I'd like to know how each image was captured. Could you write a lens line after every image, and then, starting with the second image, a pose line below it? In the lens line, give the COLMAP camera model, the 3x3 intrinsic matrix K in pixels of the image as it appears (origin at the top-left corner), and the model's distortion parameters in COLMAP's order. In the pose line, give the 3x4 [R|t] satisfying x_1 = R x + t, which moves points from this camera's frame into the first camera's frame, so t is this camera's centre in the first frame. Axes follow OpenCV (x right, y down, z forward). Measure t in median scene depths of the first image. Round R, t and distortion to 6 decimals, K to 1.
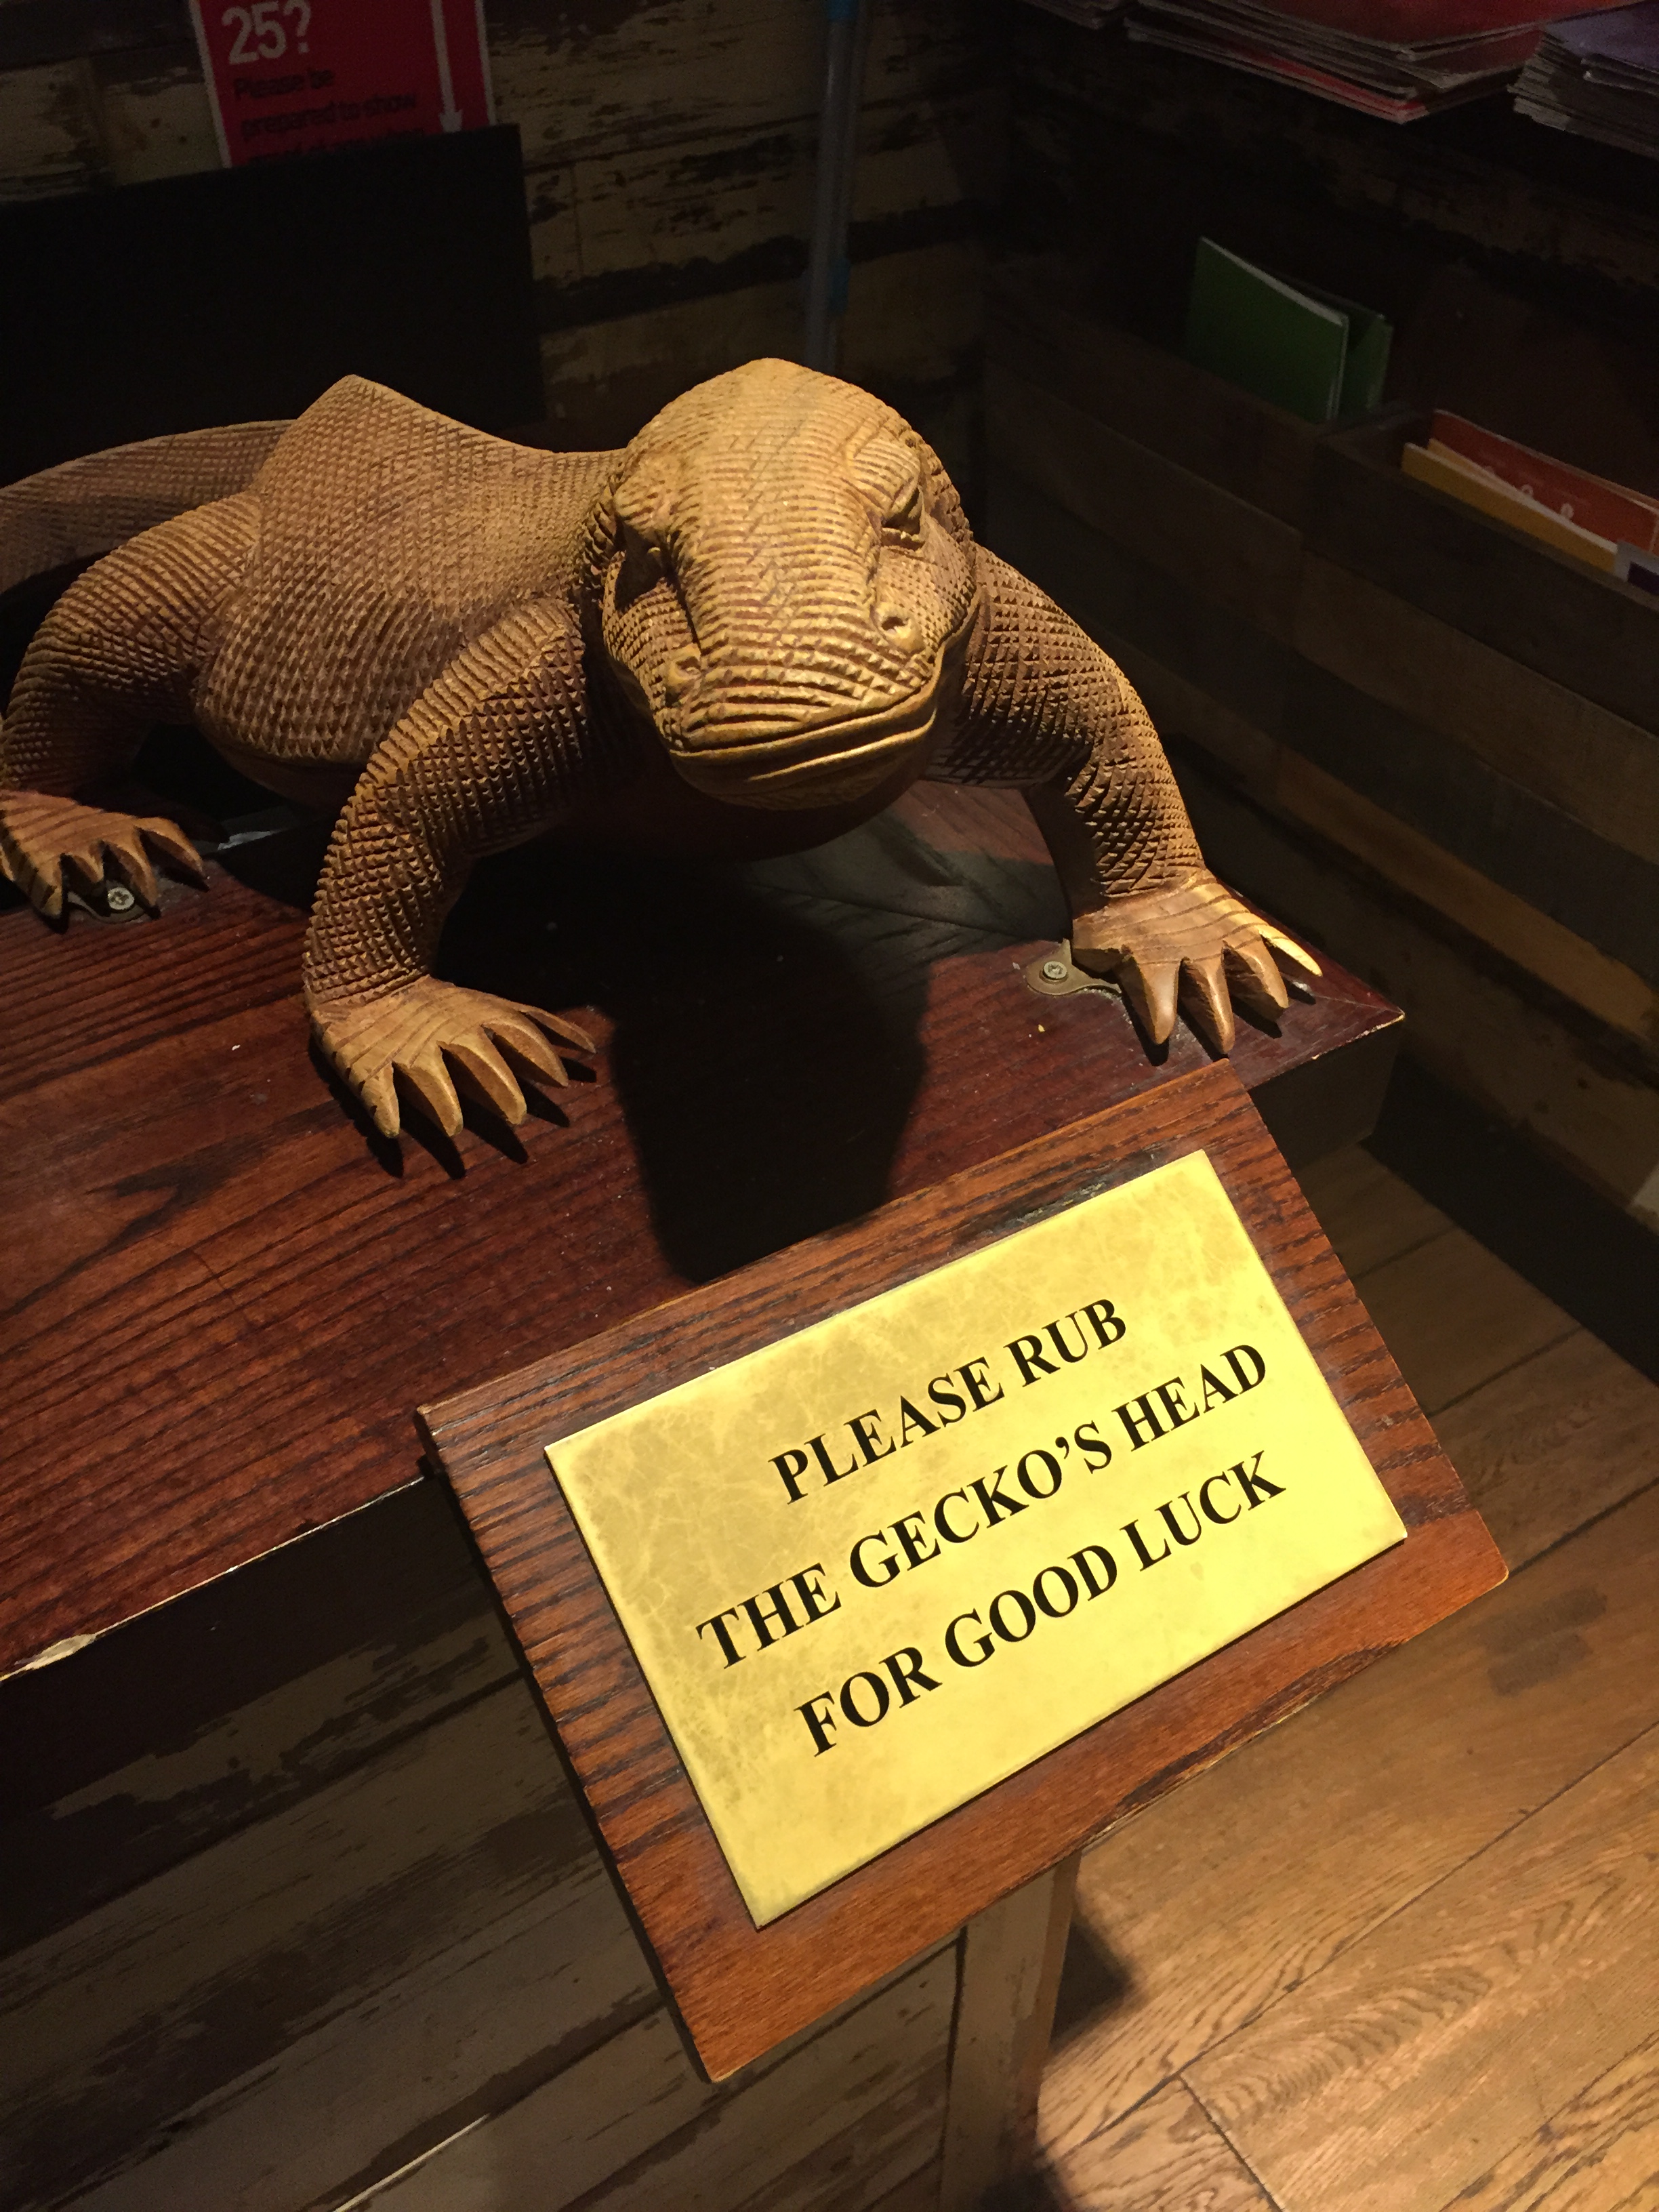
lens RADIAL K [[1871.4, 0, 831.7], [0, 1871.4, 1104.0], [0, 0, 1]] dist [0.045323, -0.060637]
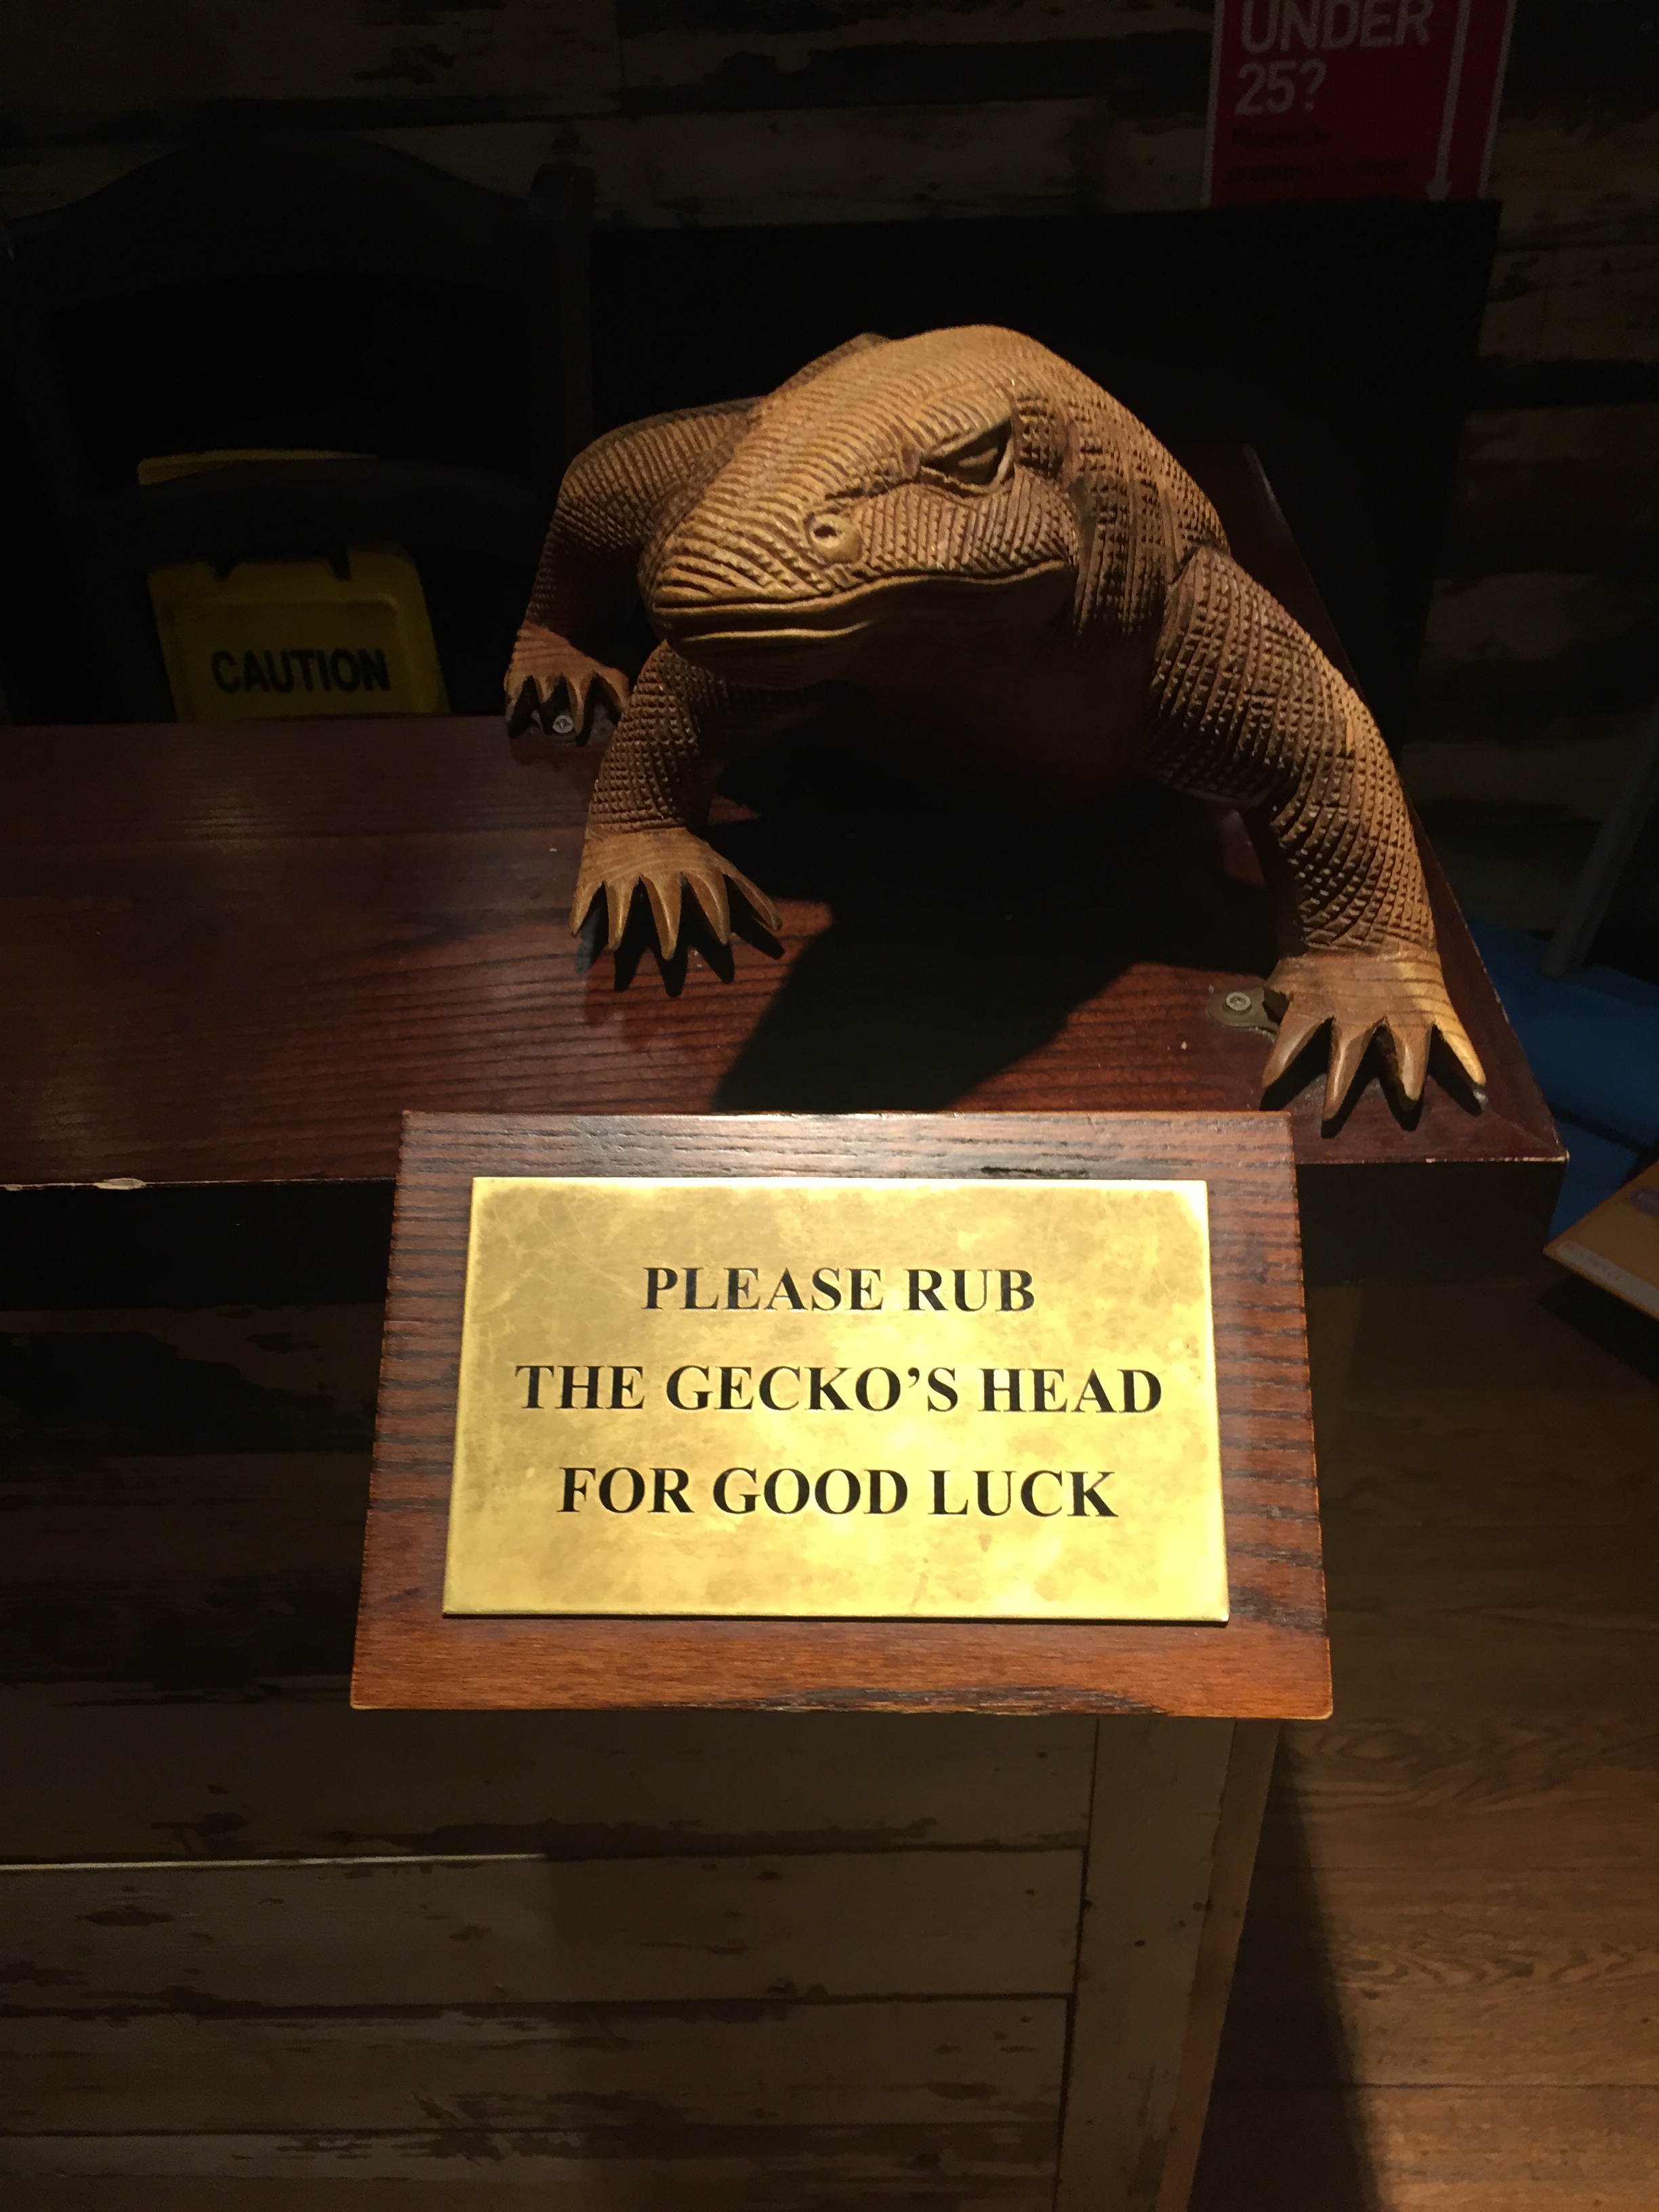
lens RADIAL K [[1871.4, 0, 826.1], [0, 1871.4, 1108.0], [0, 0, 1]] dist [0.045323, -0.060637]
pose [[0.832465, 0.323878, -0.449561, 0.469910], [-0.338921, 0.939524, 0.049271, 0.007353], [0.438331, 0.111349, 0.891890, 0.032163]]
